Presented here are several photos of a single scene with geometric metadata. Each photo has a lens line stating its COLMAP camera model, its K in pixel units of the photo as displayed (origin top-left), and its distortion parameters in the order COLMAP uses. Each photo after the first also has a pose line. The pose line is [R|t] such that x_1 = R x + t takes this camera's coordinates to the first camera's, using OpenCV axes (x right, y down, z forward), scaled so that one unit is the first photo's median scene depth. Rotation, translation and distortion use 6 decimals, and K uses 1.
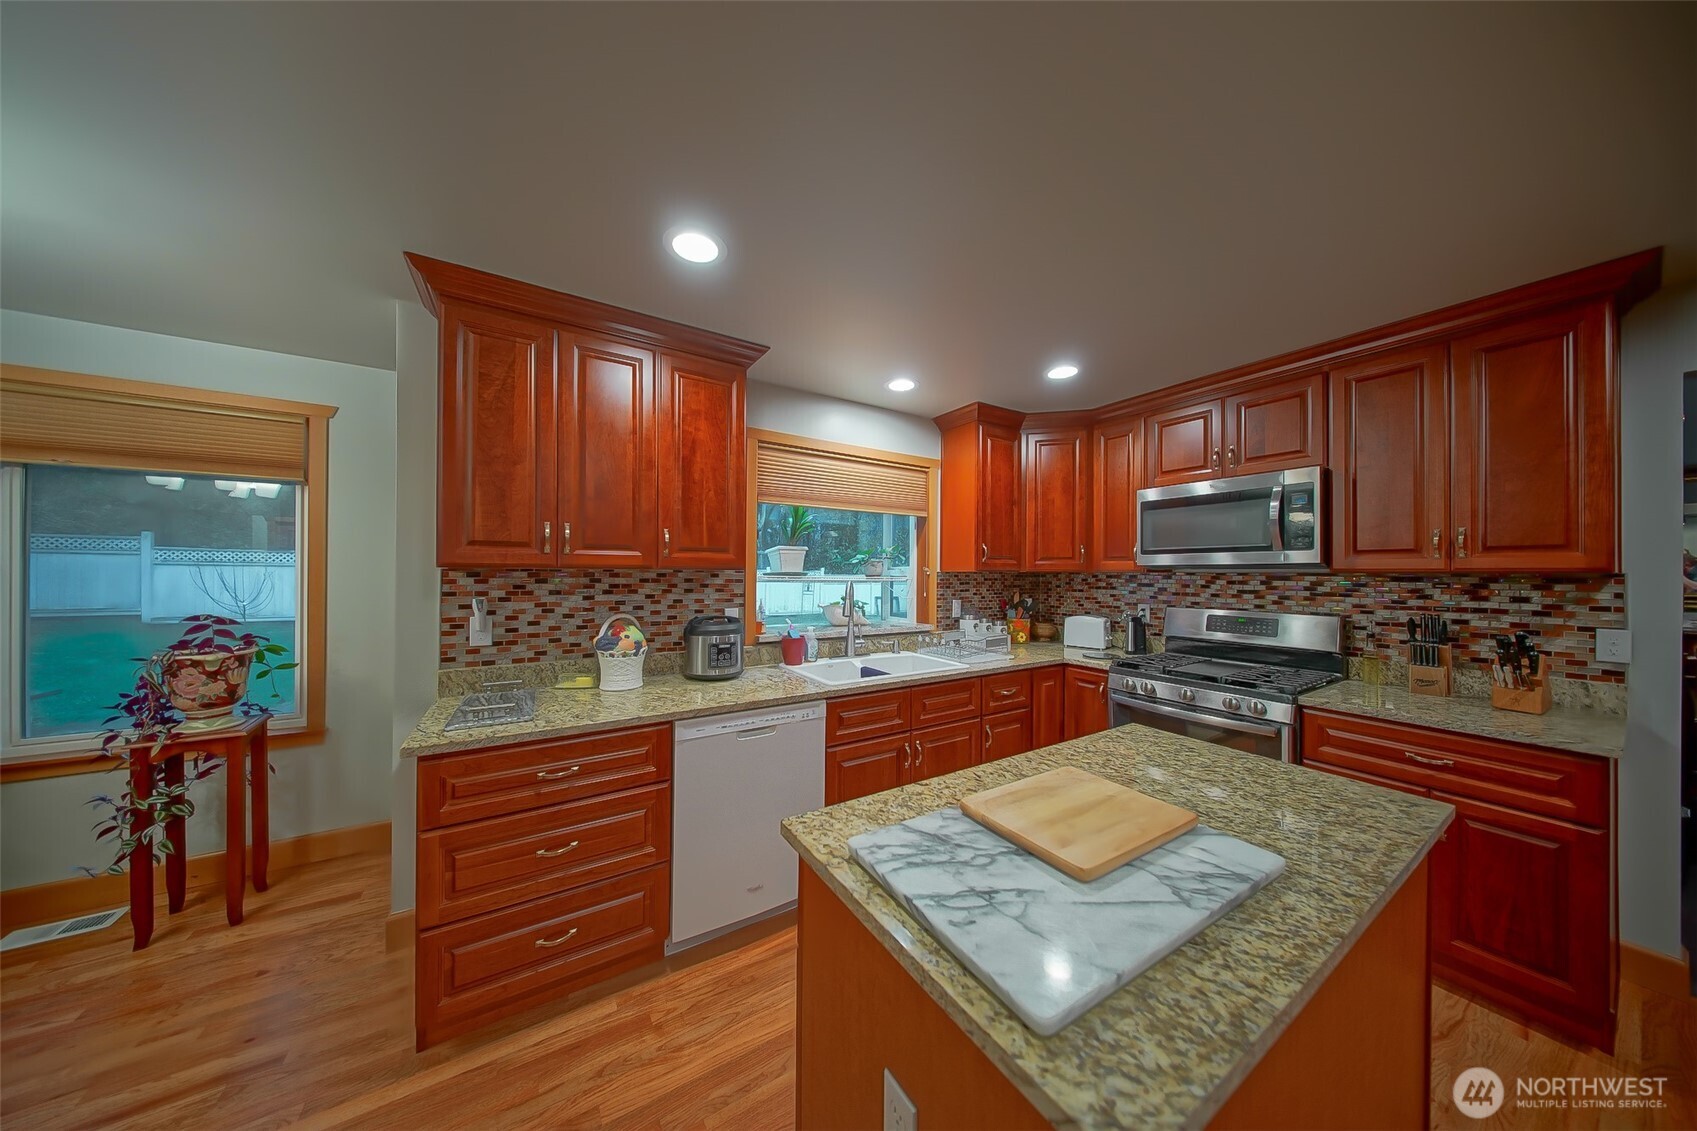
lens RADIAL K [[498.7, 0, 849.1], [0, 498.7, 573.6], [0, 0, 1]] dist [0.000151, -0.002715]
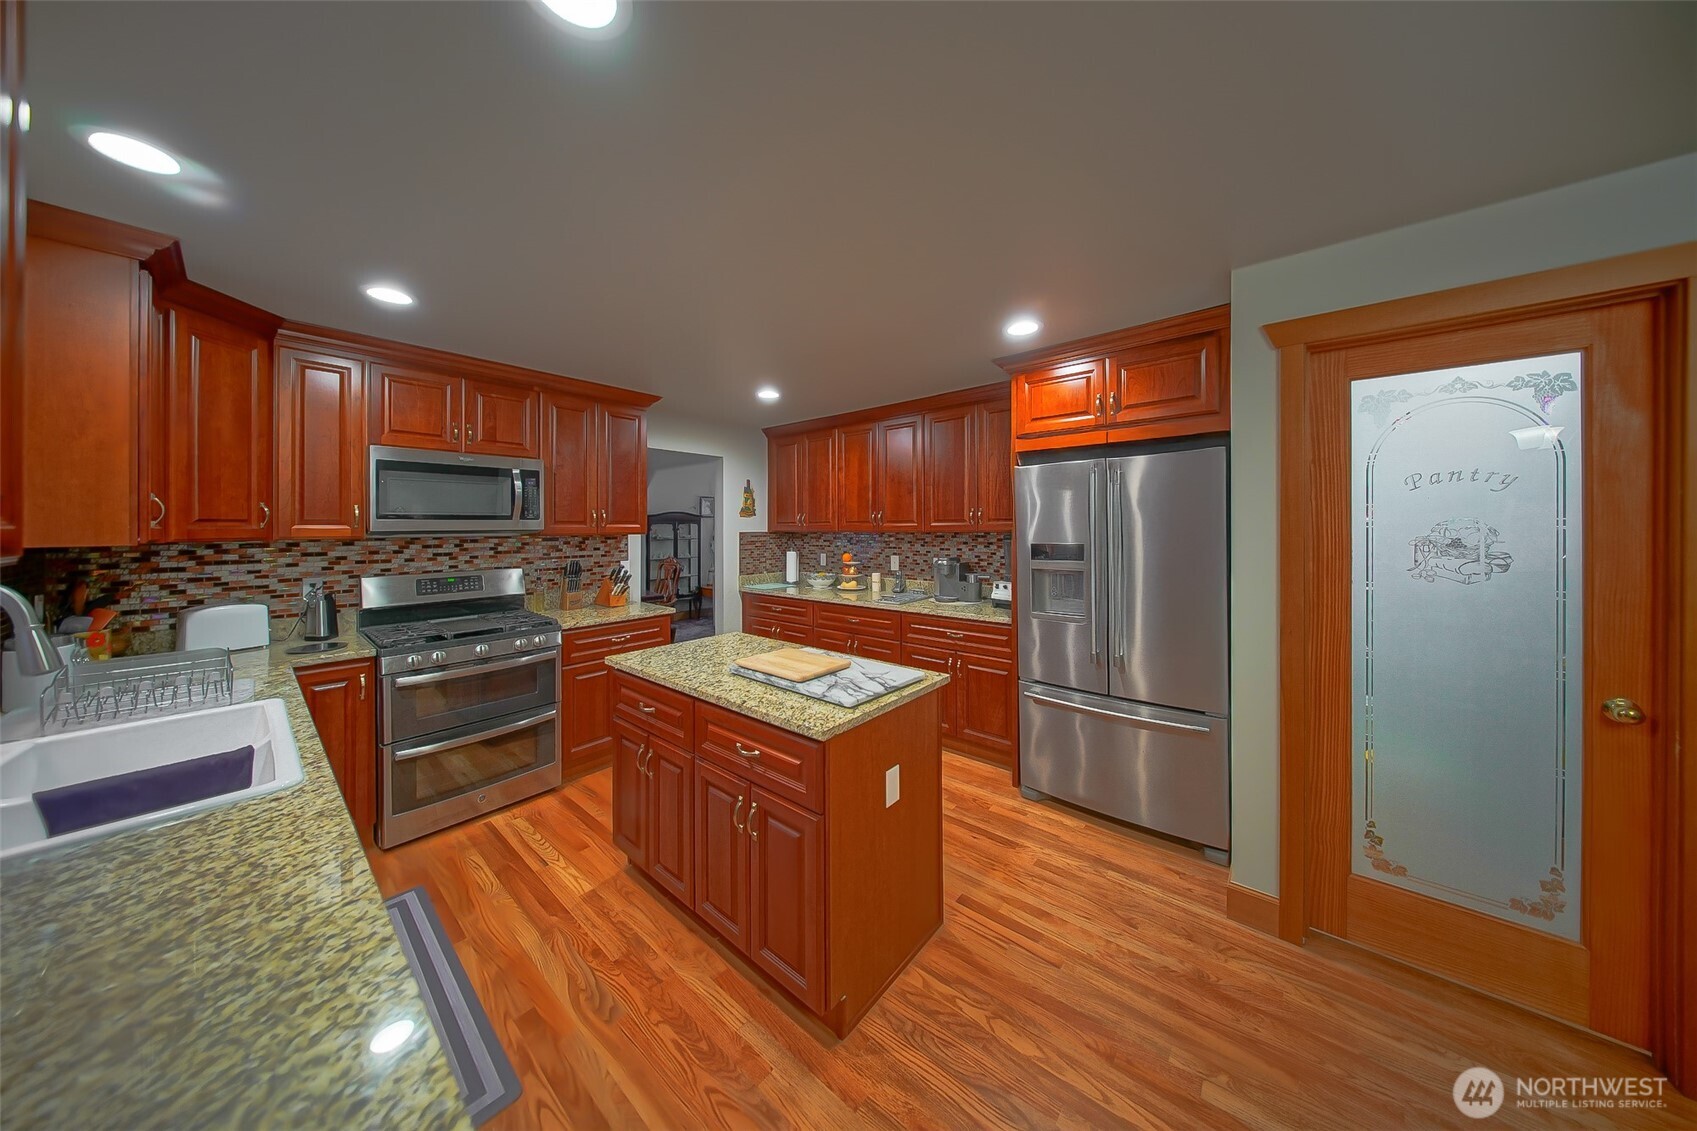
lens RADIAL K [[519.0, 0, 855.7], [0, 519.0, 527.9], [0, 0, 1]] dist [-0.000655, -0.003257]
pose [[-0.316474, -0.008506, 0.948563, -0.545905], [0.003221, 0.999944, 0.010041, -0.029181], [-0.948596, 0.006233, -0.316429, 0.488766]]
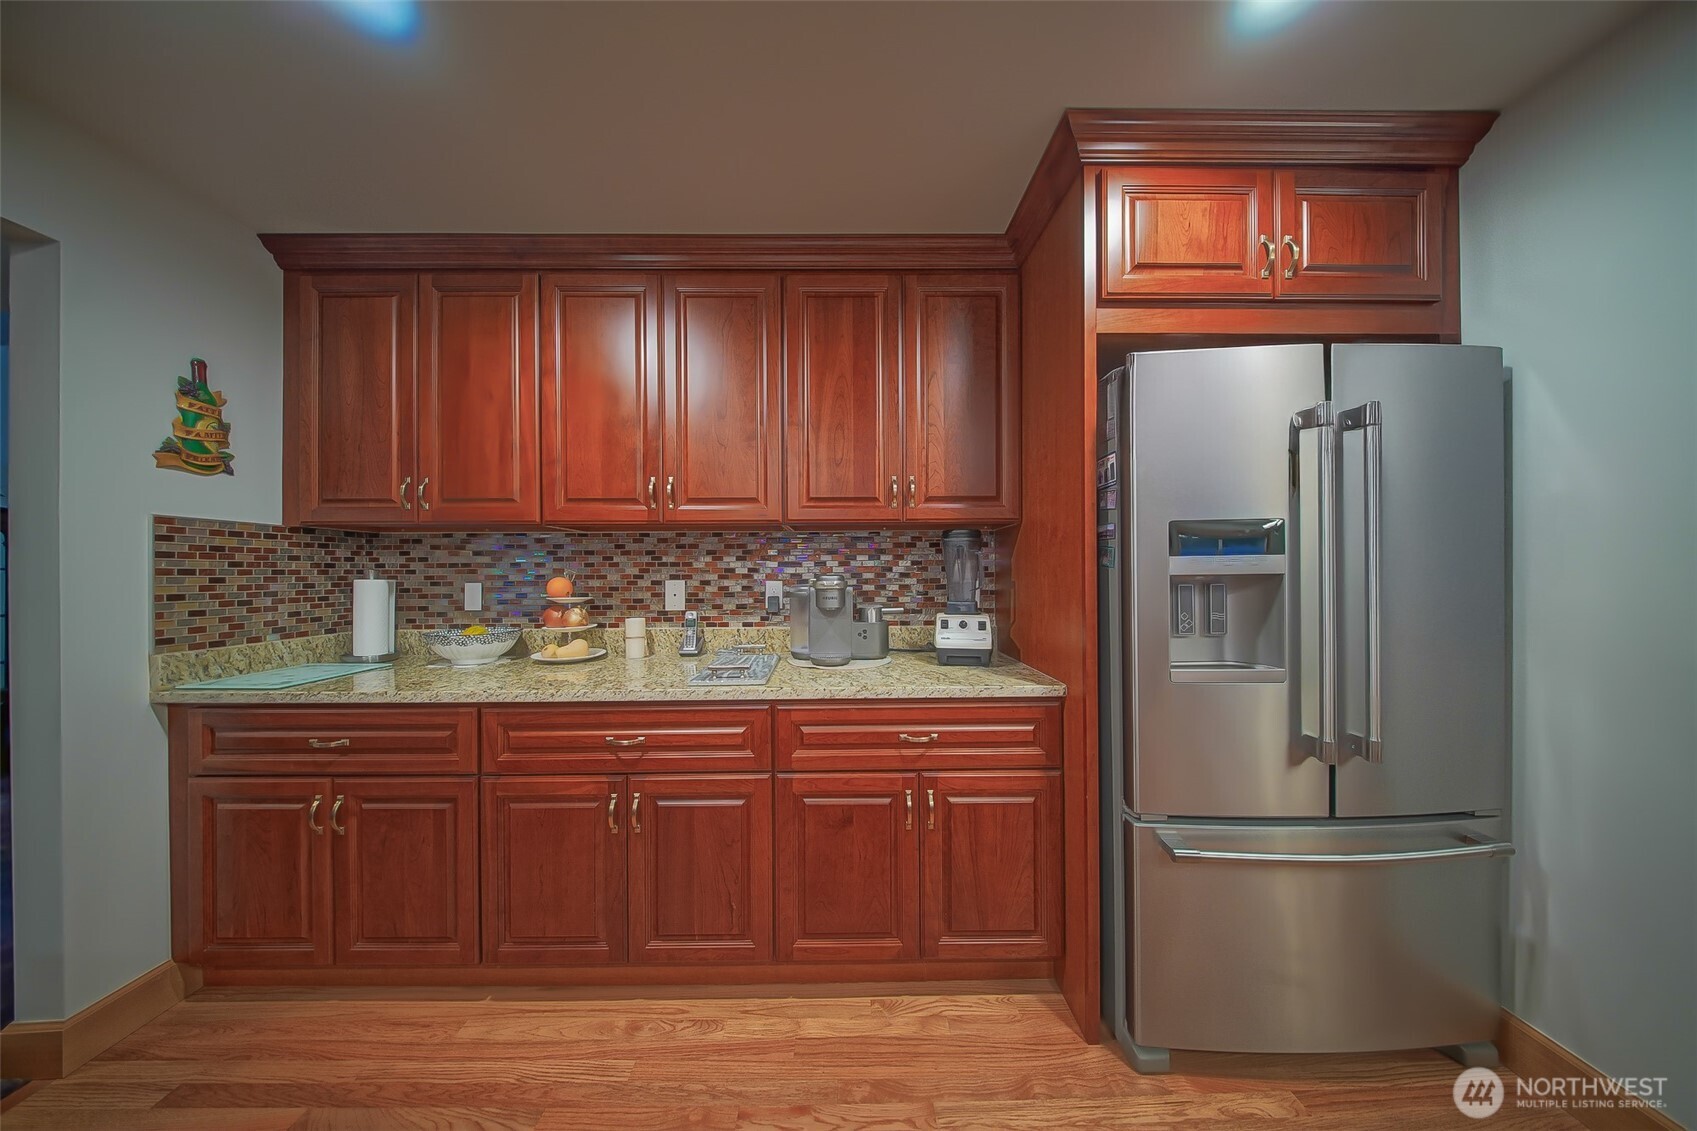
lens RADIAL K [[498.7, 0, 849.1], [0, 498.7, 573.6], [0, 0, 1]] dist [0.000151, -0.002715]
pose [[-0.855989, -0.003909, 0.516979, 0.316992], [-0.000800, 0.999980, 0.006235, 0.057324], [-0.516993, 0.004923, -0.855975, 0.376547]]
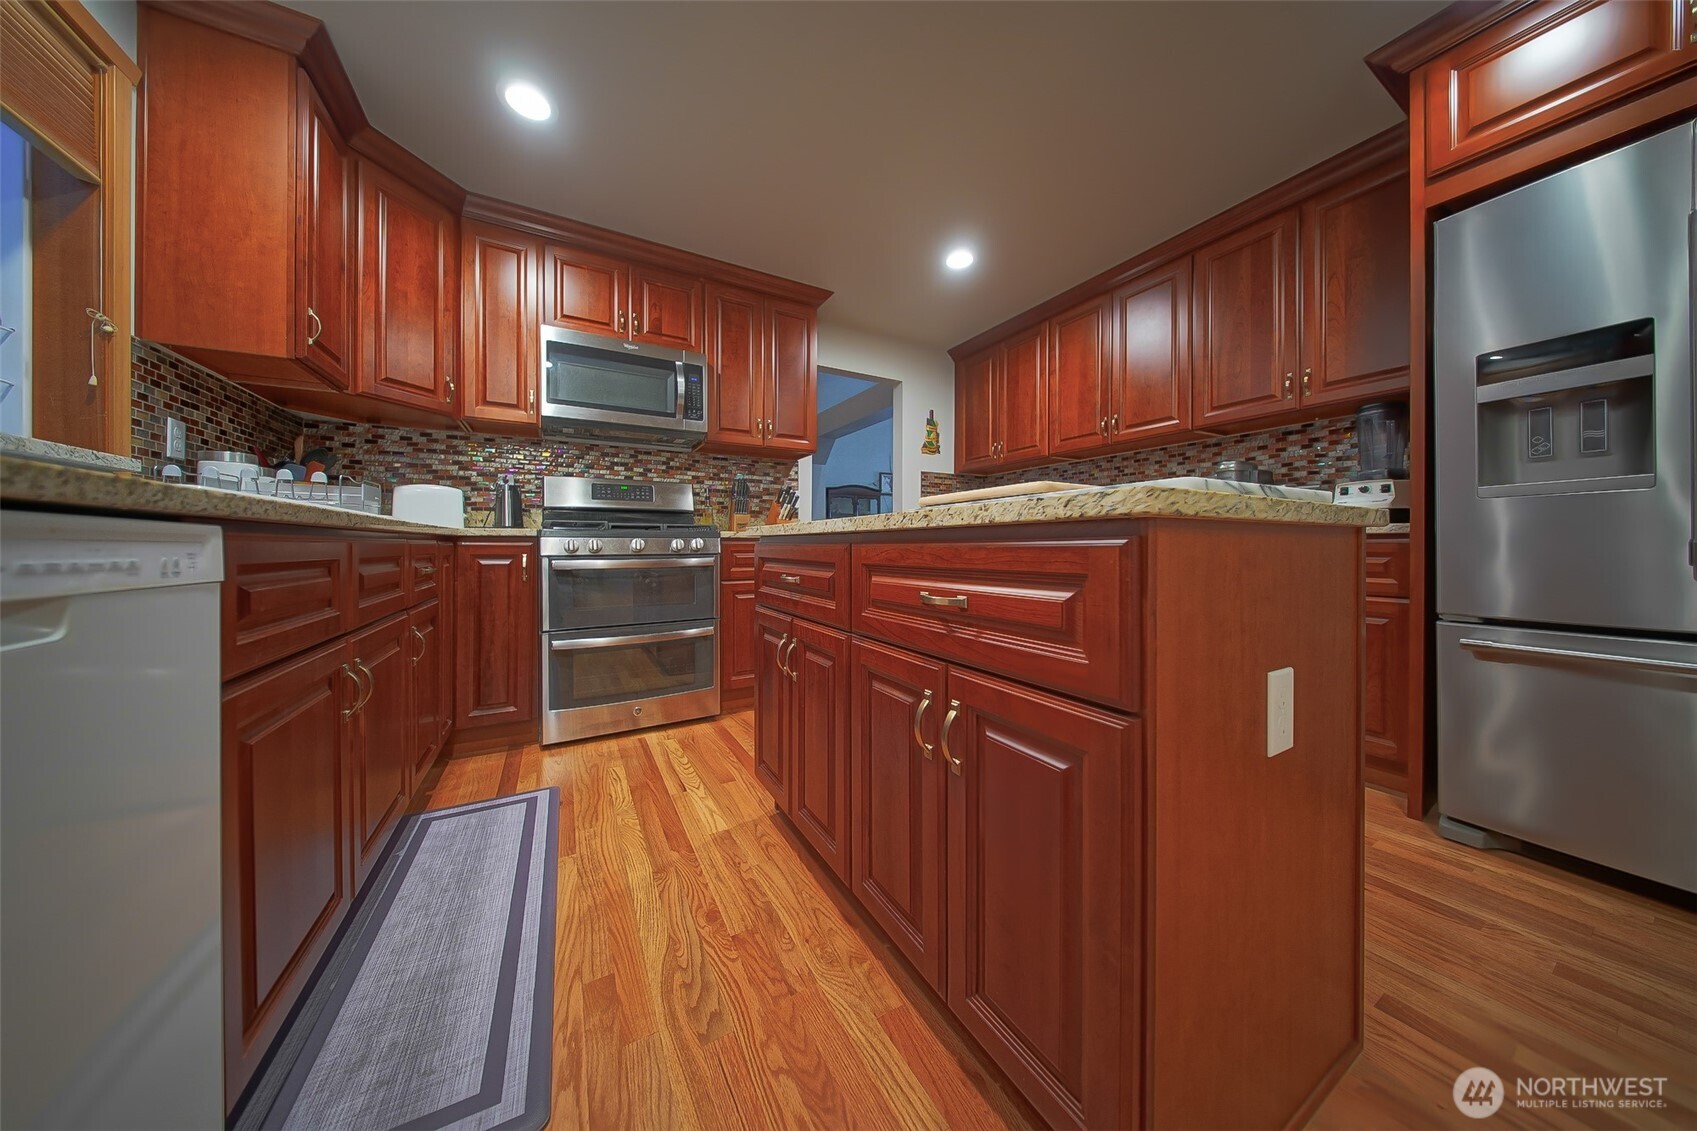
lens RADIAL K [[507.9, 0, 840.3], [0, 507.9, 548.2], [0, 0, 1]] dist [0.000945, -0.002895]
pose [[0.052873, -0.012651, 0.998521, -0.244290], [0.004824, 0.999911, 0.012413, 0.198699], [-0.998590, 0.004160, 0.052930, 0.463505]]
